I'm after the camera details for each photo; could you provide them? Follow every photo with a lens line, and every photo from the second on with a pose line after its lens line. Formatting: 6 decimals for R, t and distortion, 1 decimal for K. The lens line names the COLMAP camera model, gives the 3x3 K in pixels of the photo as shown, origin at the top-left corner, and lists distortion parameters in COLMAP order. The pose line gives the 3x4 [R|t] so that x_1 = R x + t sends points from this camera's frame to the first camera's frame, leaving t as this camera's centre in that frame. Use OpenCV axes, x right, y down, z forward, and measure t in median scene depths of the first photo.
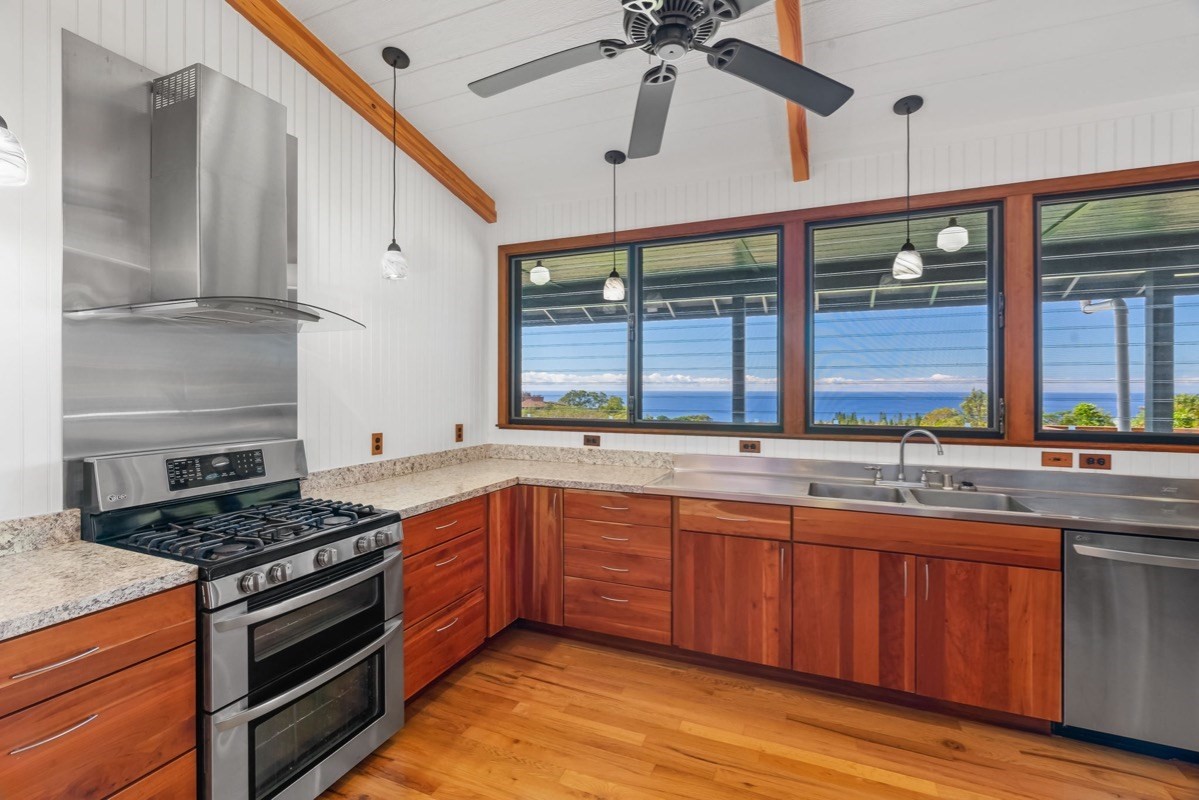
lens RADIAL K [[546.0, 0, 598.8], [0, 546.0, 392.4], [0, 0, 1]] dist [-0.012042, -0.000136]
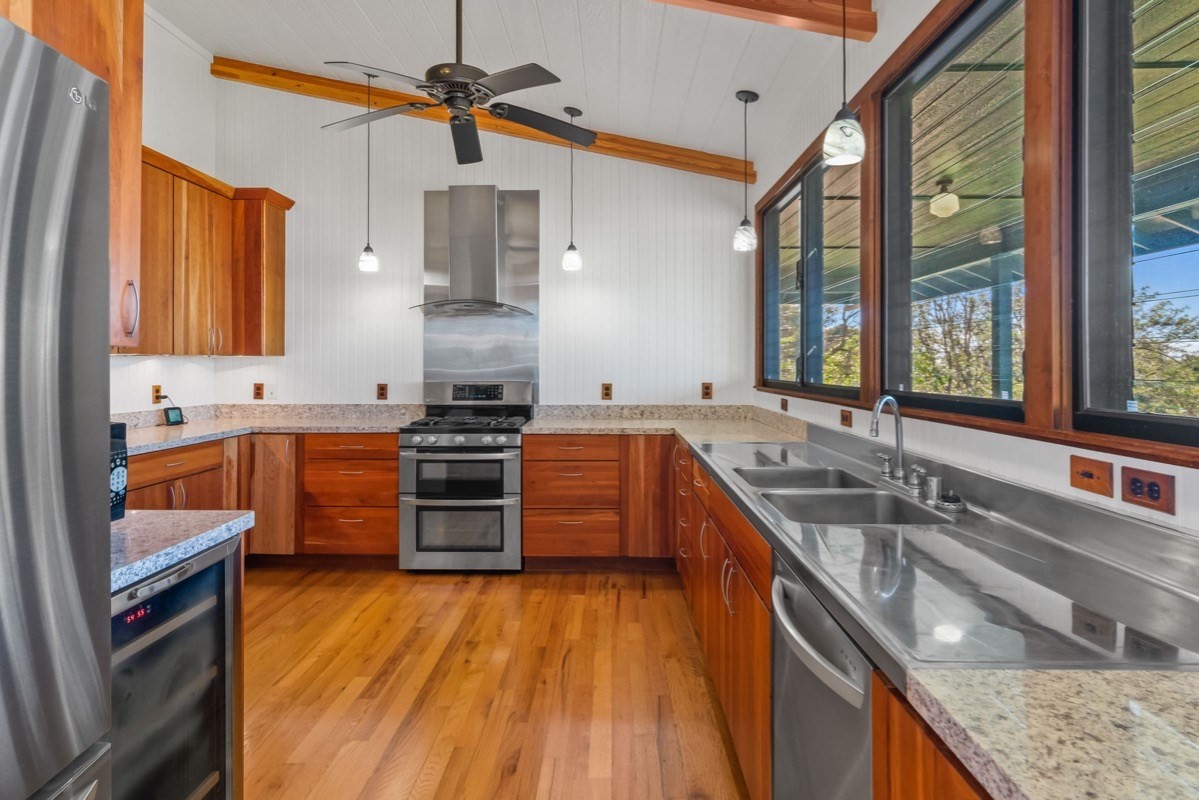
lens RADIAL K [[655.0, 0, 599.0], [0, 655.0, 366.4], [0, 0, 1]] dist [-0.001188, -0.000111]
pose [[0.369289, 0.001053, -0.929314, 1.179215], [-0.007745, 0.999968, -0.001945, 0.040289], [0.929282, 0.007916, 0.369285, 0.433549]]
